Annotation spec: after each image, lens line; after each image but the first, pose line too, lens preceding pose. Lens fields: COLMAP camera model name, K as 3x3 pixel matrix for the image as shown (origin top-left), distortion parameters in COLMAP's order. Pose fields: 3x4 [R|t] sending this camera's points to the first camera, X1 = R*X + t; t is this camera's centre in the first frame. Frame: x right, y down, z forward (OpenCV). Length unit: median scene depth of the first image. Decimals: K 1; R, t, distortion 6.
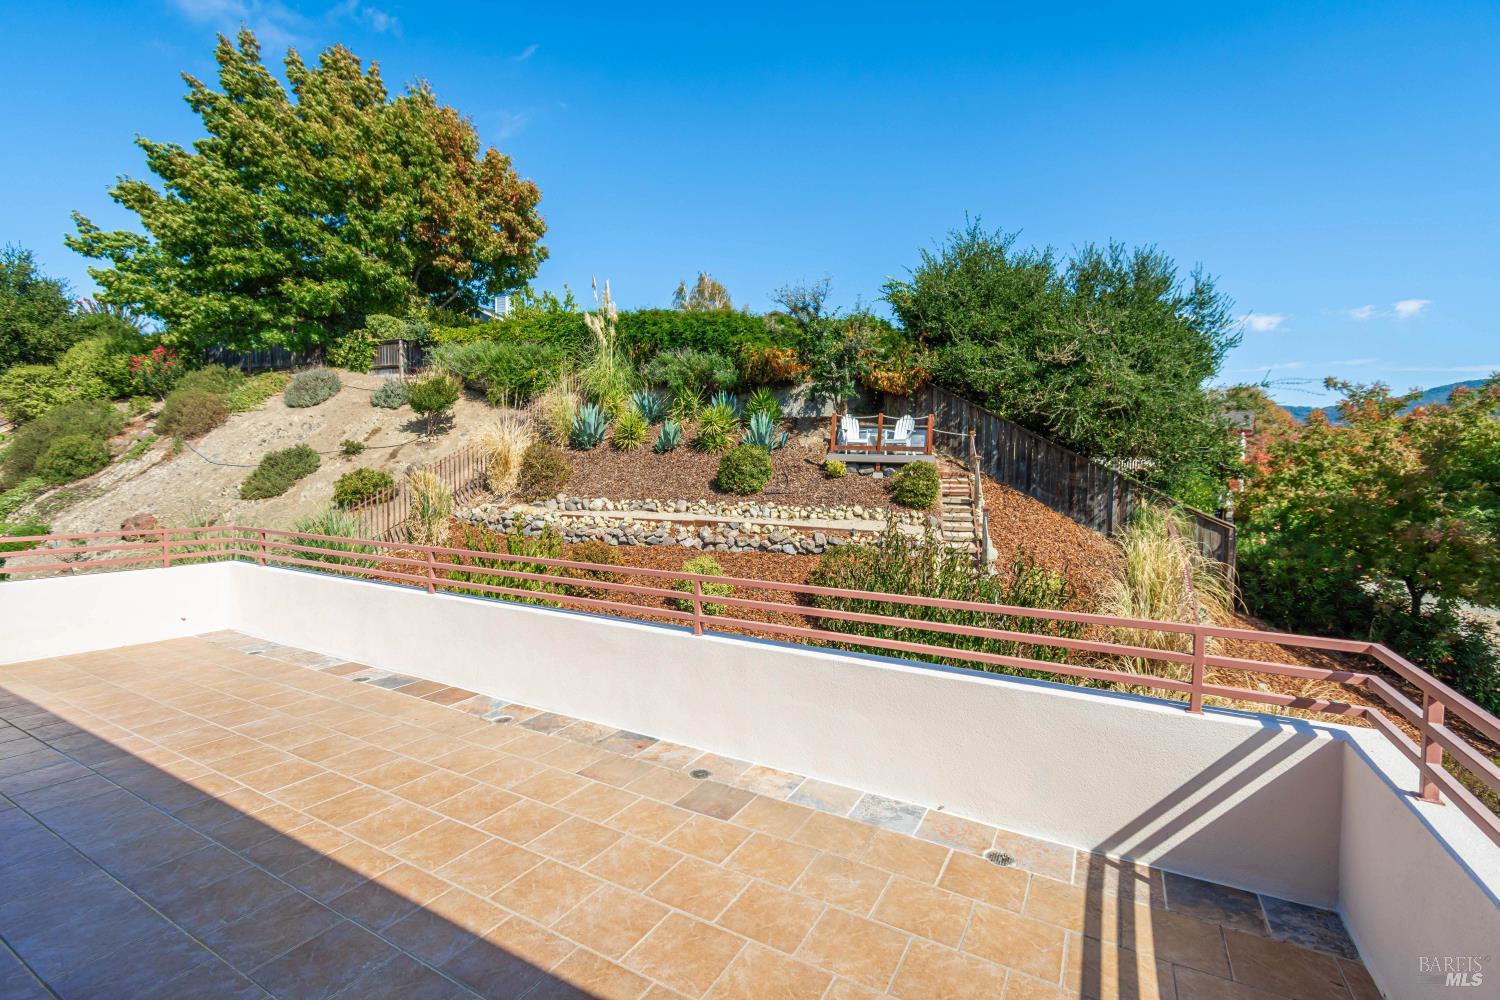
lens RADIAL K [[673.5, 0, 750.0], [0, 673.5, 500.0], [0, 0, 1]] dist [-0.000173, 0.000274]
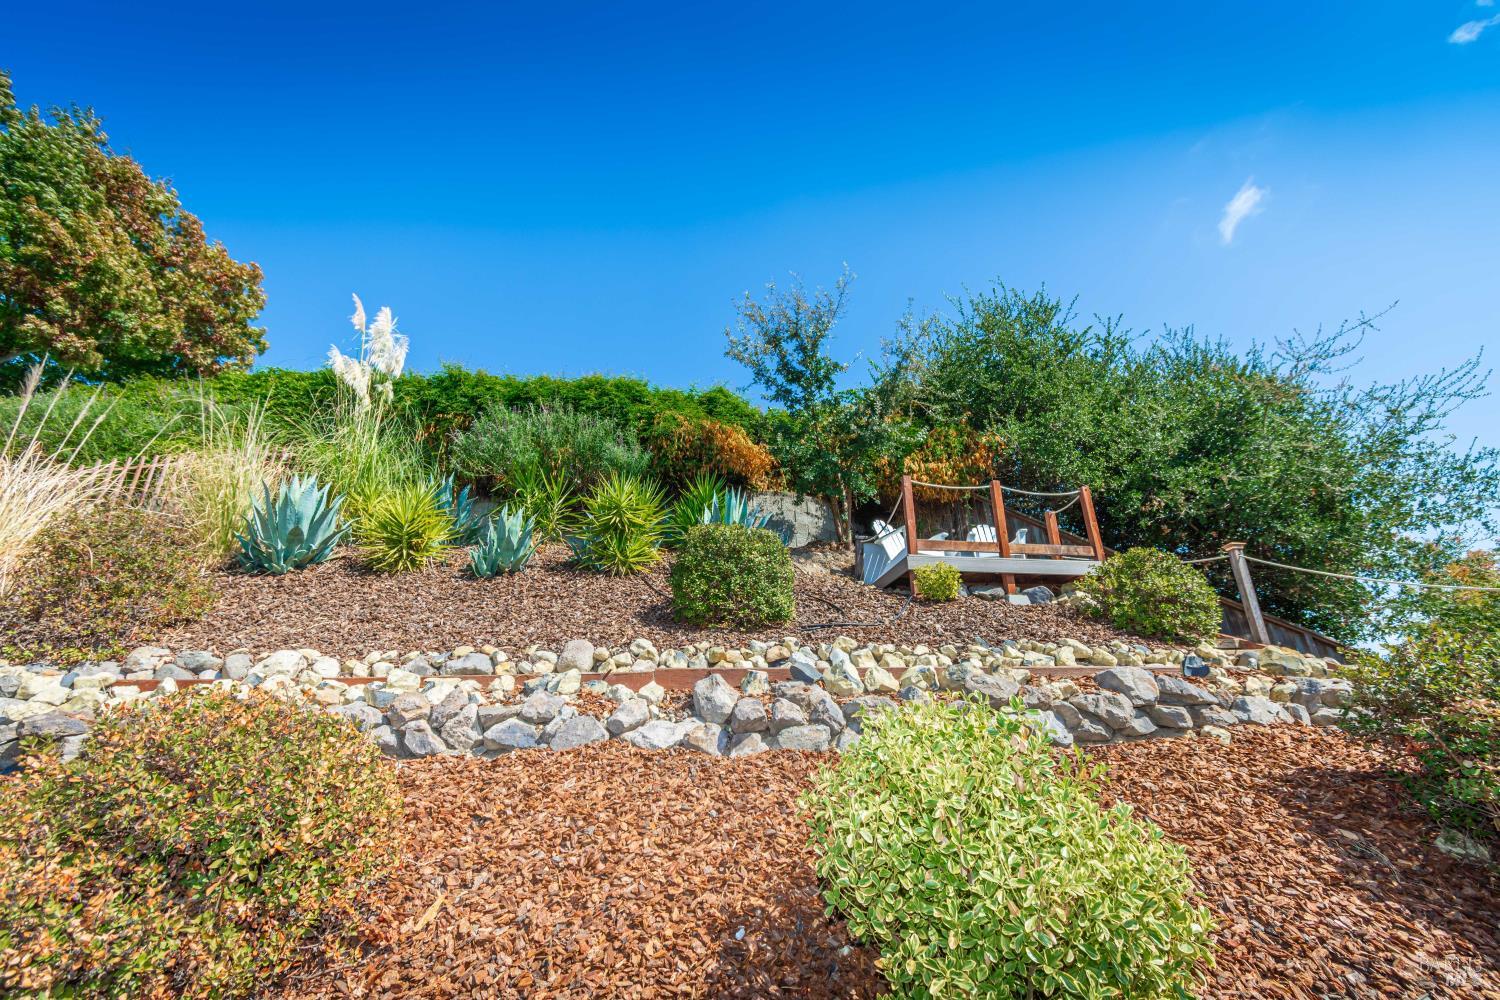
lens RADIAL K [[661.0, 0, 750.0], [0, 661.0, 500.0], [0, 0, 1]] dist [0.001437, 0.000074]
pose [[0.931932, 0.107822, 0.346234, -0.128563], [0.057036, 0.899310, -0.433577, 0.077343], [-0.358121, 0.423812, 0.831945, 0.590537]]
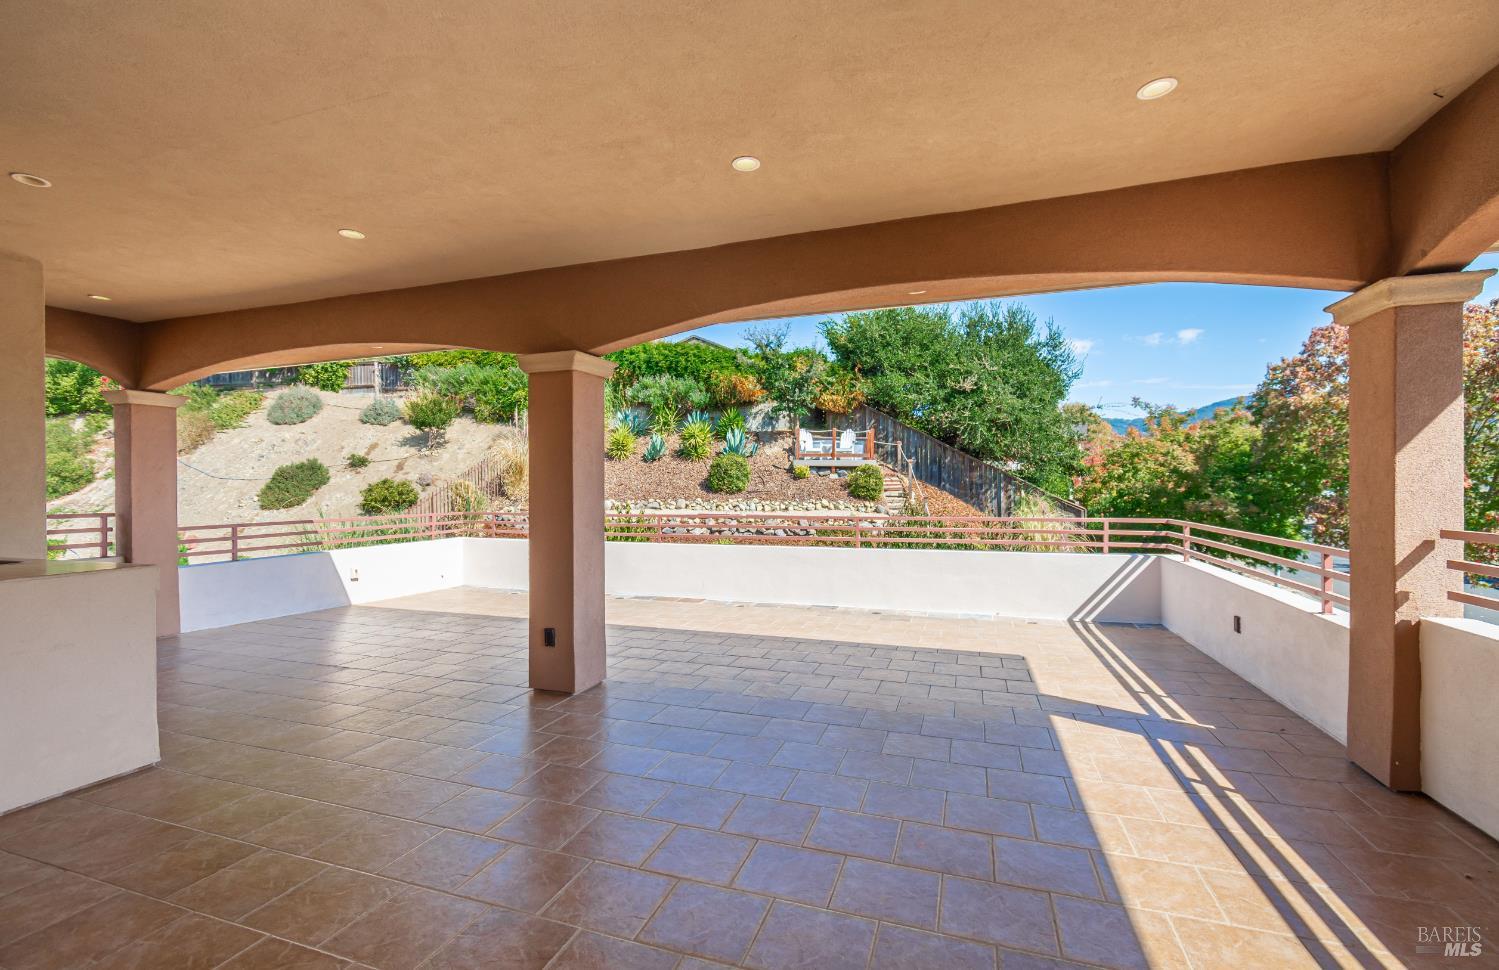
lens RADIAL K [[652.6, 0, 749.5], [0, 652.6, 485.0], [0, 0, 1]] dist [0.001973, -0.000064]
pose [[0.984581, -0.019754, 0.173809, -0.164146], [0.026669, 0.998939, -0.037536, 0.020086], [-0.172884, 0.041593, 0.984064, -0.173318]]
